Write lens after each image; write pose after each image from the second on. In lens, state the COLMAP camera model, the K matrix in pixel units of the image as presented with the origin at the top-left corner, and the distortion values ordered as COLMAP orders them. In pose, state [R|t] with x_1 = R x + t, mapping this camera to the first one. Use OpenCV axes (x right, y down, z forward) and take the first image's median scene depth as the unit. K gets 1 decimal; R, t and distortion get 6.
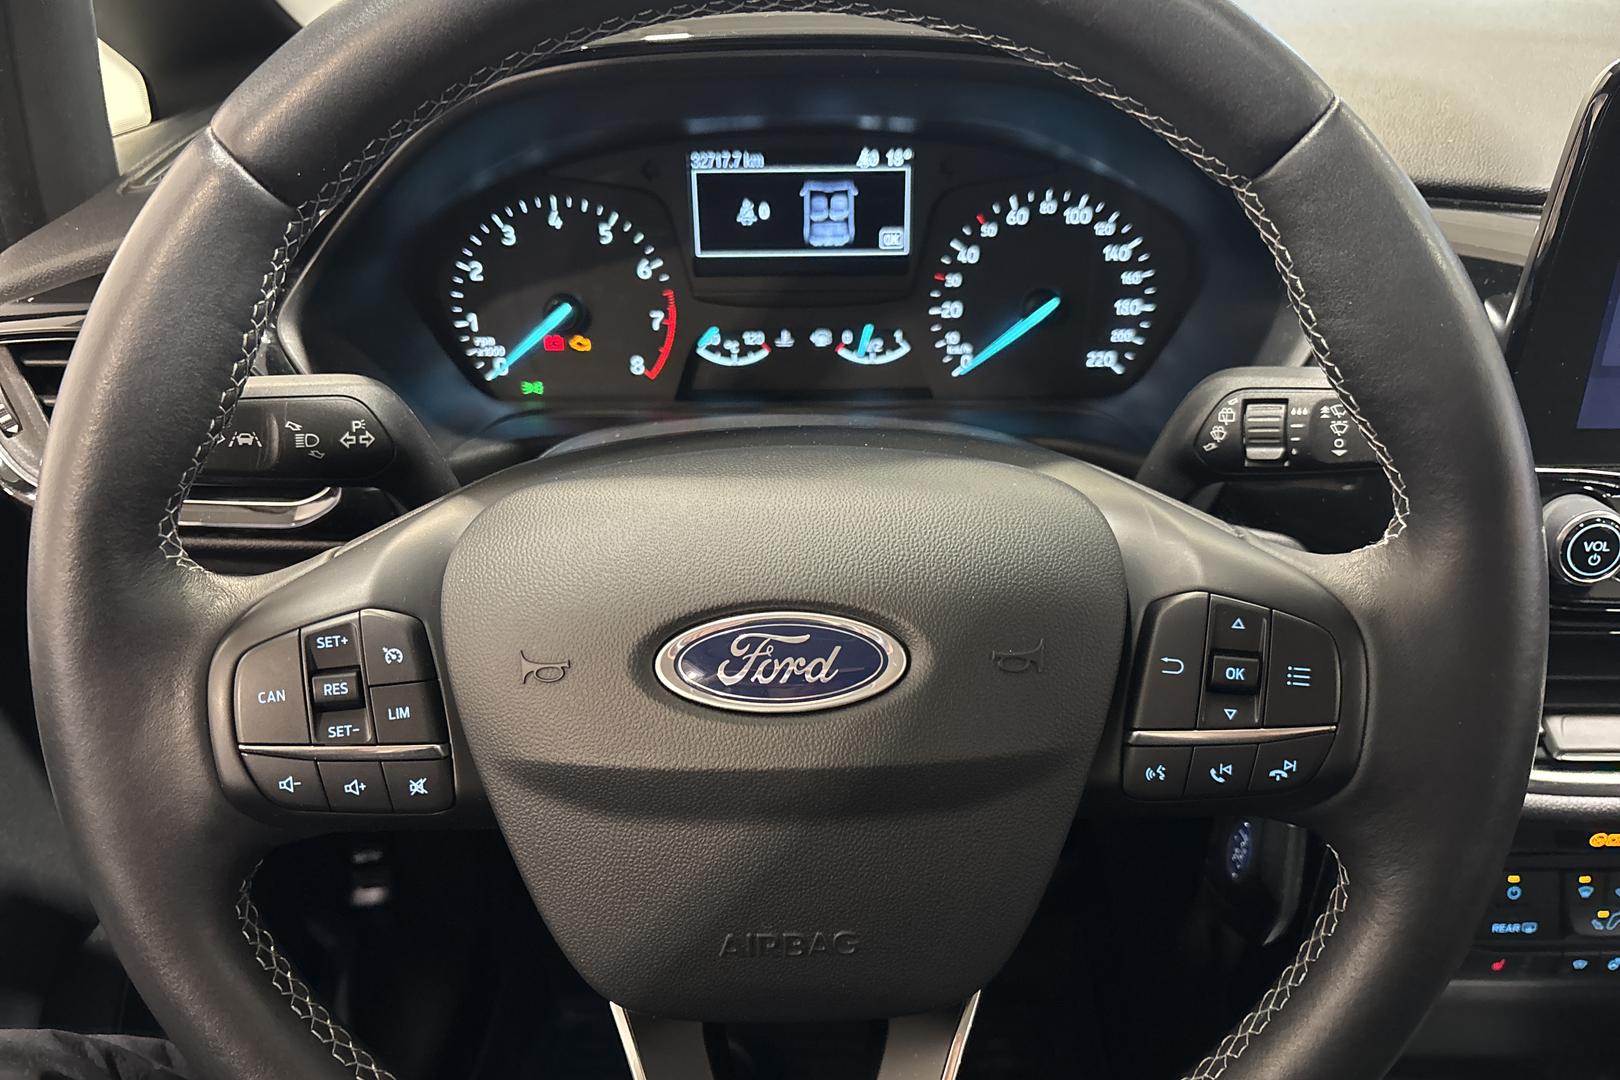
lens RADIAL K [[1225.5, 0, 768.7], [0, 1225.5, 547.3], [0, 0, 1]] dist [0.029237, -0.105797]
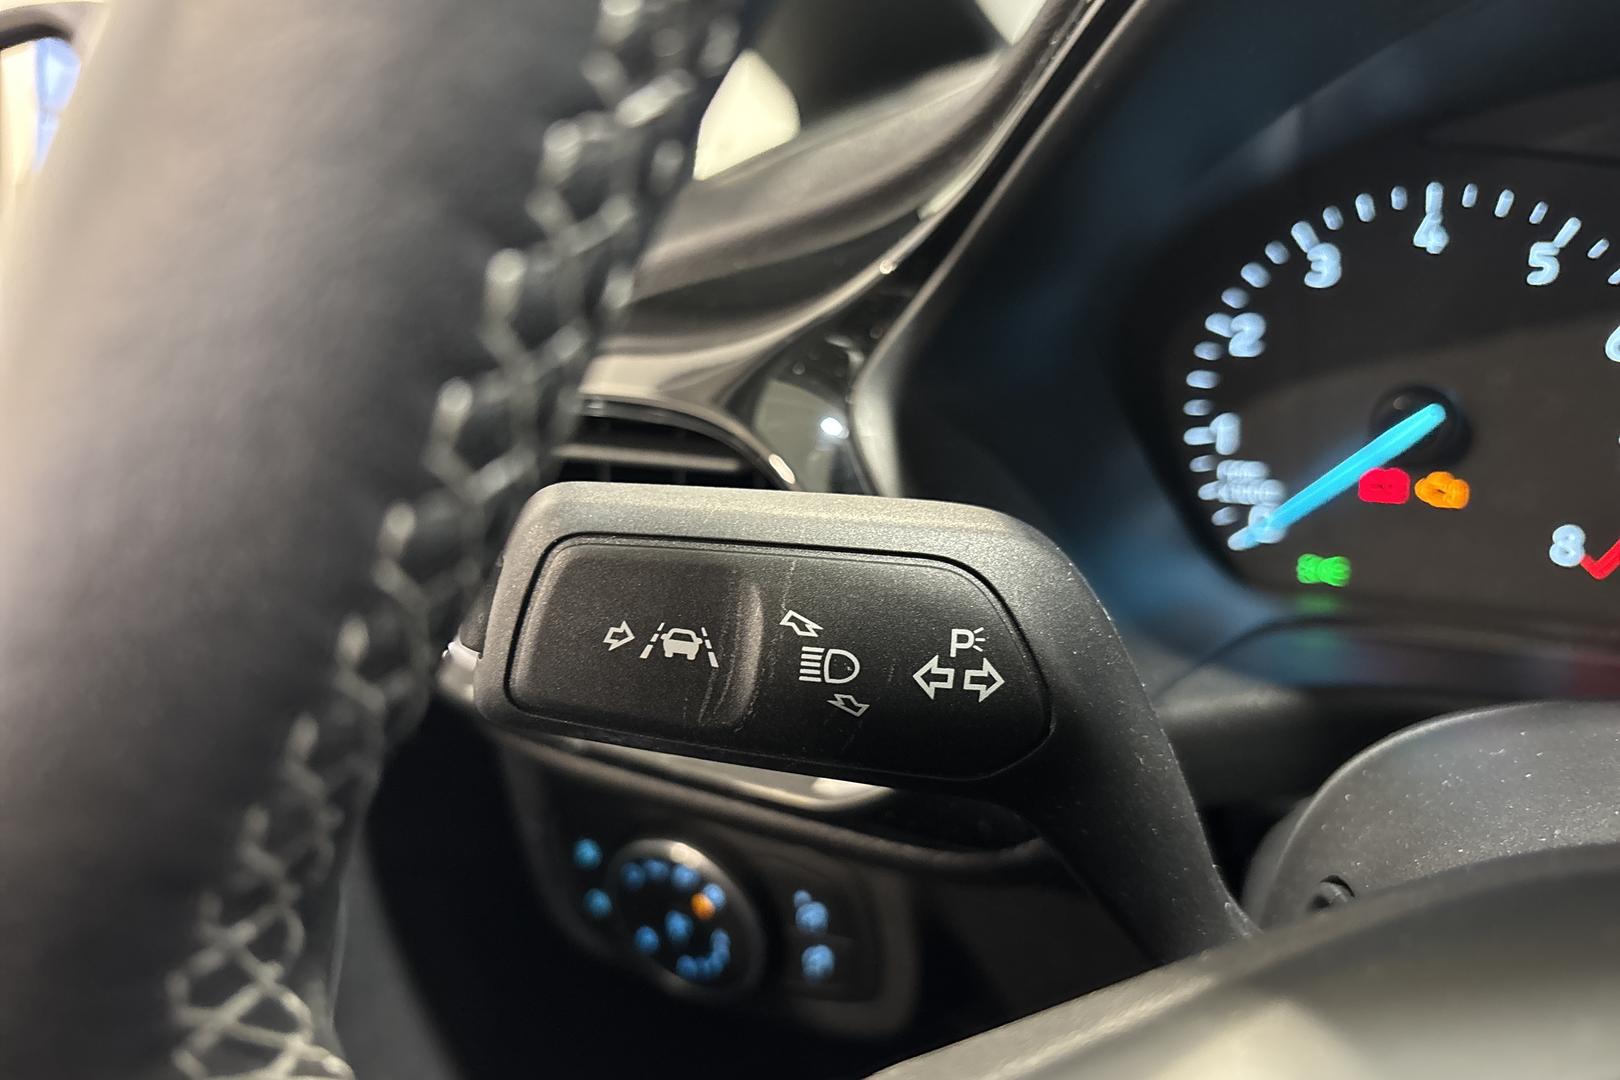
lens RADIAL K [[1225.5, 0, 768.7], [0, 1225.5, 547.3], [0, 0, 1]] dist [0.029237, -0.105797]
pose [[0.869609, 0.096712, -0.484177, -0.180750], [-0.157263, 0.983810, -0.085941, -0.073806], [0.468026, 0.150878, 0.870739, 0.556268]]
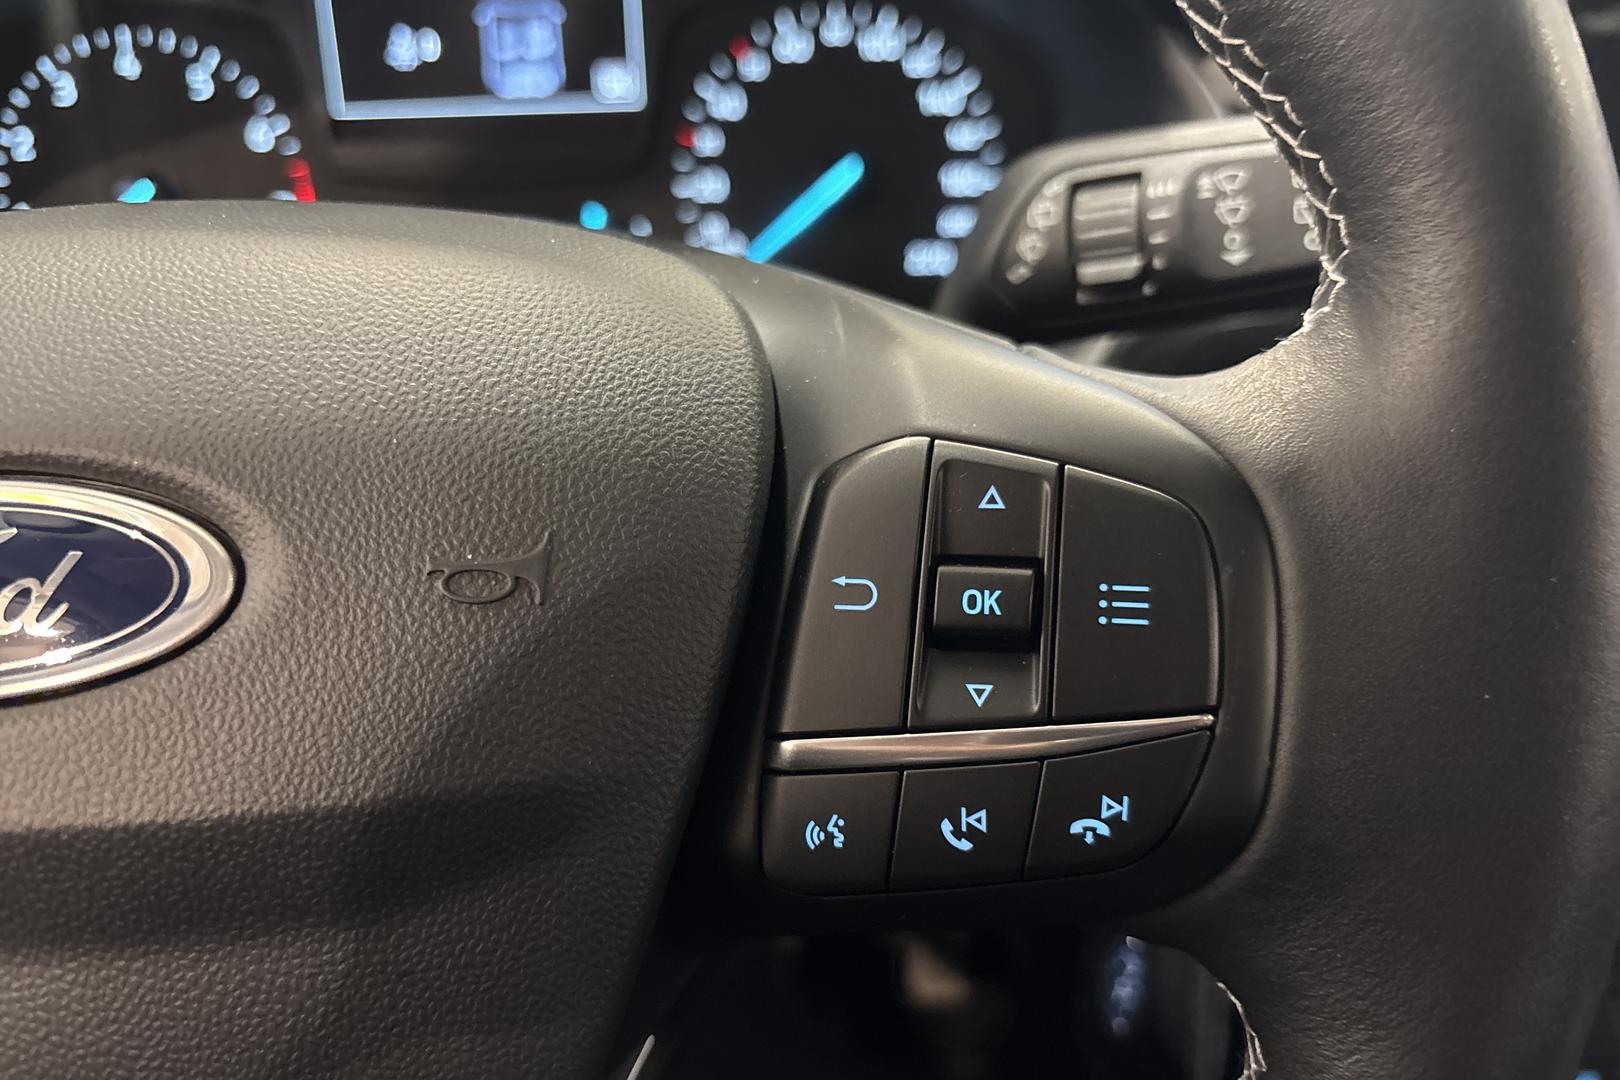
lens RADIAL K [[1225.5, 0, 768.7], [0, 1225.5, 547.3], [0, 0, 1]] dist [0.029237, -0.105797]
pose [[0.999835, -0.017815, 0.003576, 0.211411], [0.018058, 0.996077, -0.086633, 0.084684], [-0.002019, 0.086683, 0.996234, 0.388006]]
